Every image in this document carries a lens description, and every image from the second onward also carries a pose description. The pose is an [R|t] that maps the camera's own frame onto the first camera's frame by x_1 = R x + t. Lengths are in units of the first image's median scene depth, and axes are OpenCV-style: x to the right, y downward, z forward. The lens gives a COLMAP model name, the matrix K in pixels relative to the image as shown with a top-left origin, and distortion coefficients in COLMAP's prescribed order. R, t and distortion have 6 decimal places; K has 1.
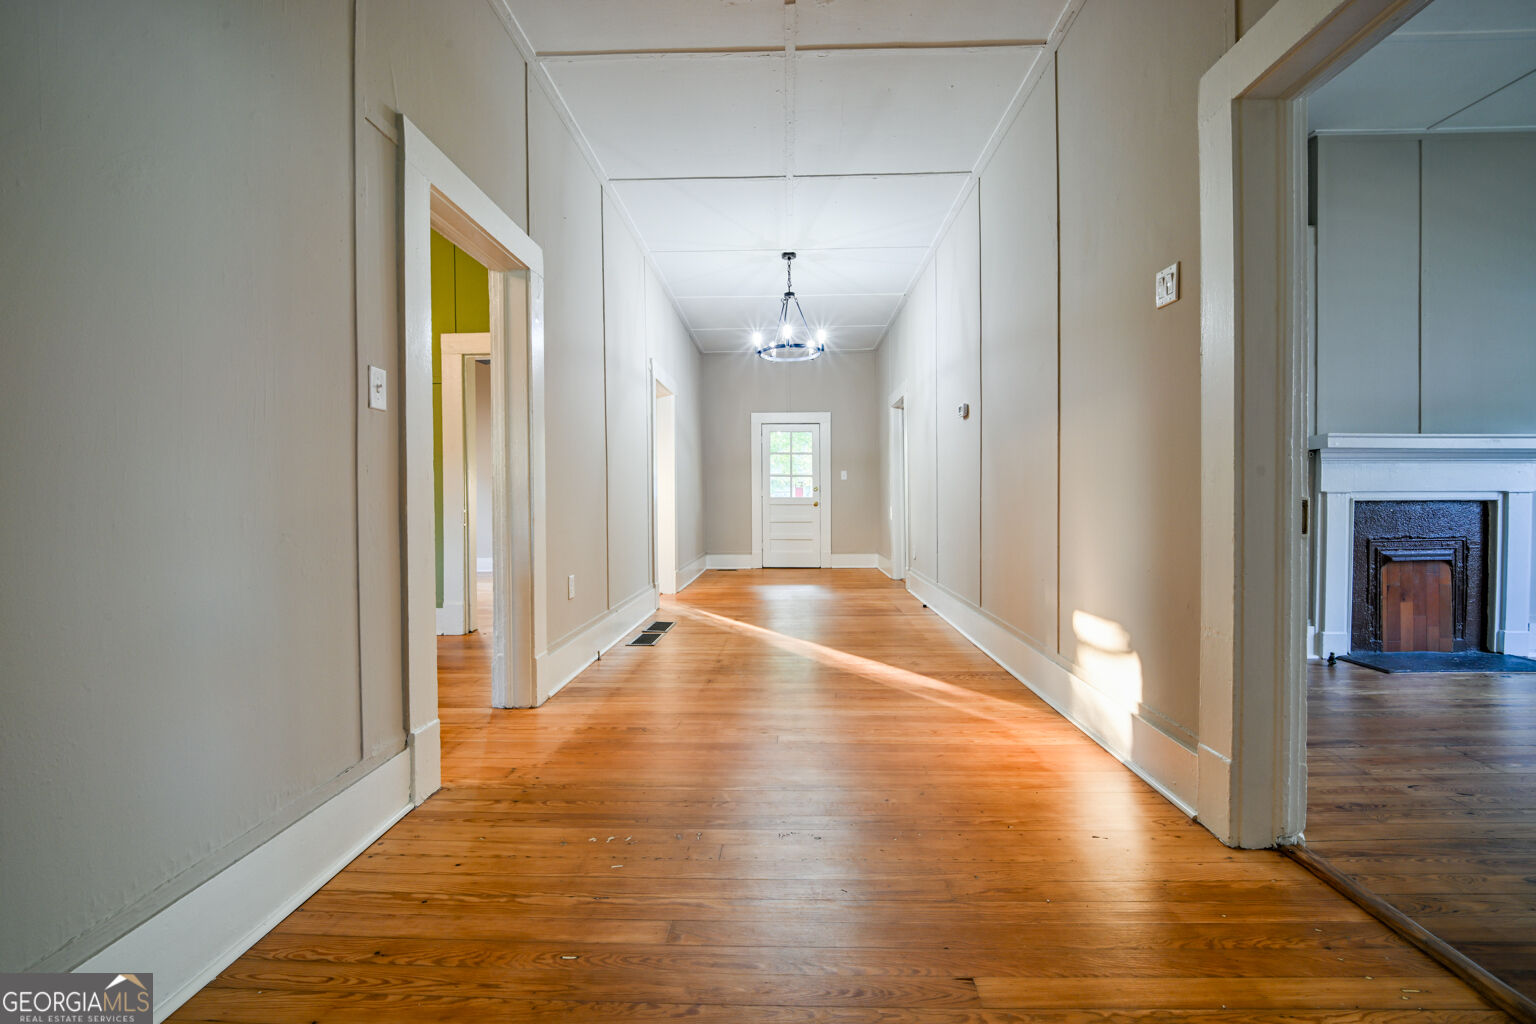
lens RADIAL K [[661.5, 0, 777.6], [0, 661.5, 509.8], [0, 0, 1]] dist [-0.011002, 0.000036]
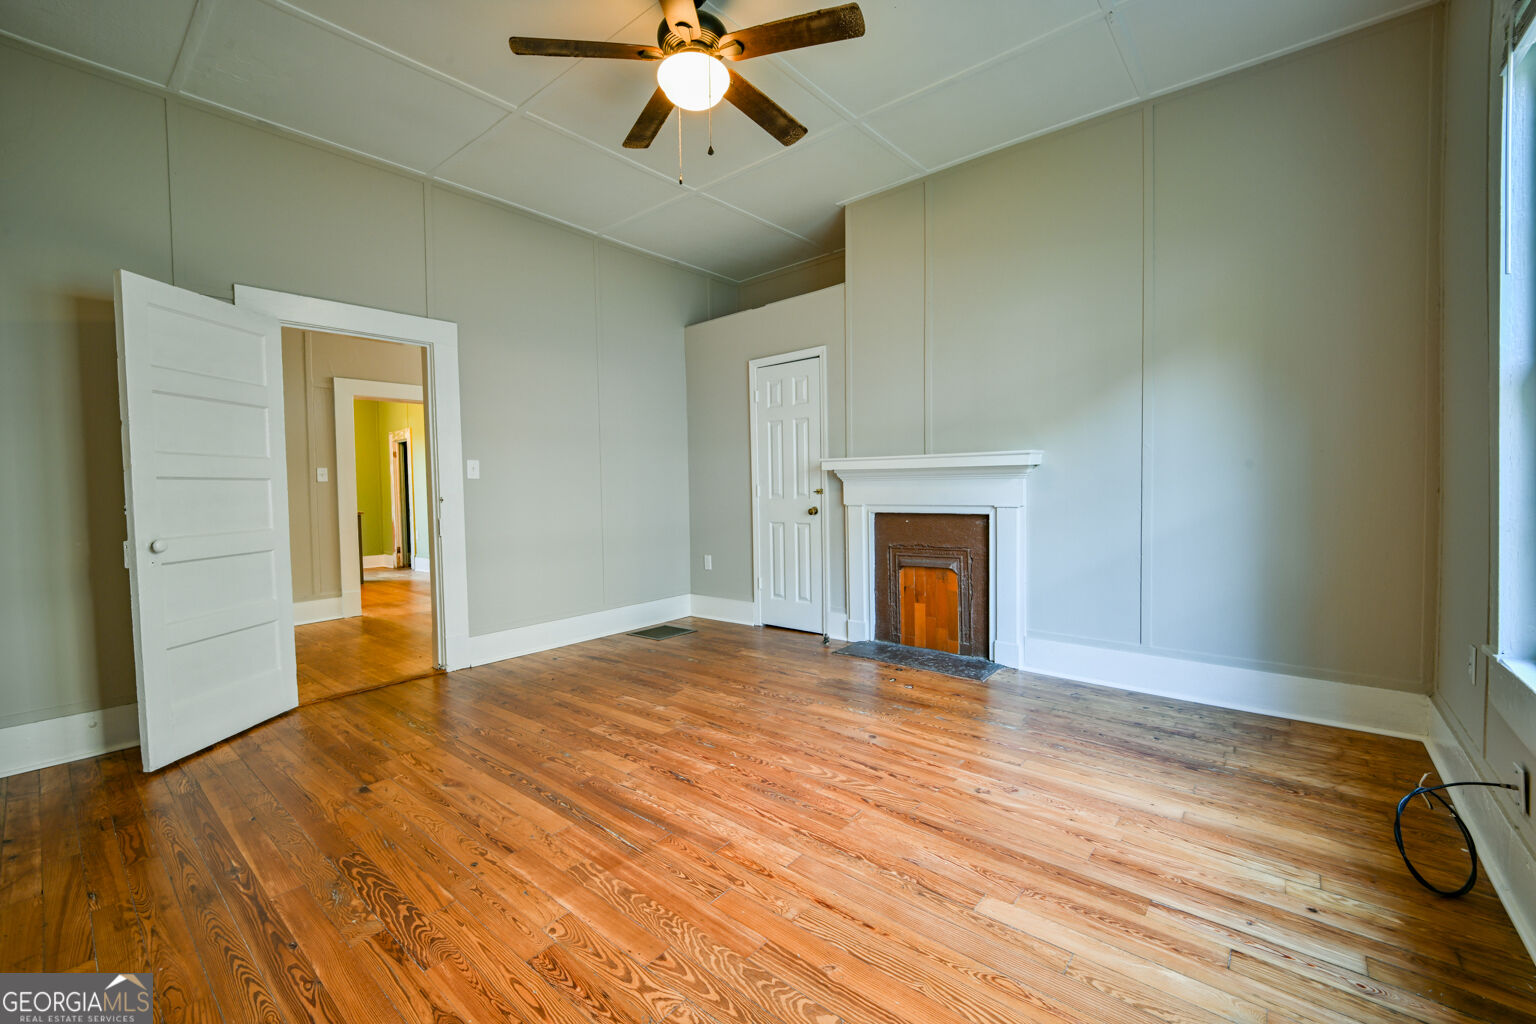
lens RADIAL K [[633.1, 0, 771.0], [0, 633.1, 509.7], [0, 0, 1]] dist [0.011094, -0.015243]
pose [[0.784932, 0.015708, -0.619382, 1.437210], [0.000658, 0.999657, 0.026186, -0.048050], [0.619581, -0.020962, 0.784653, -0.004995]]
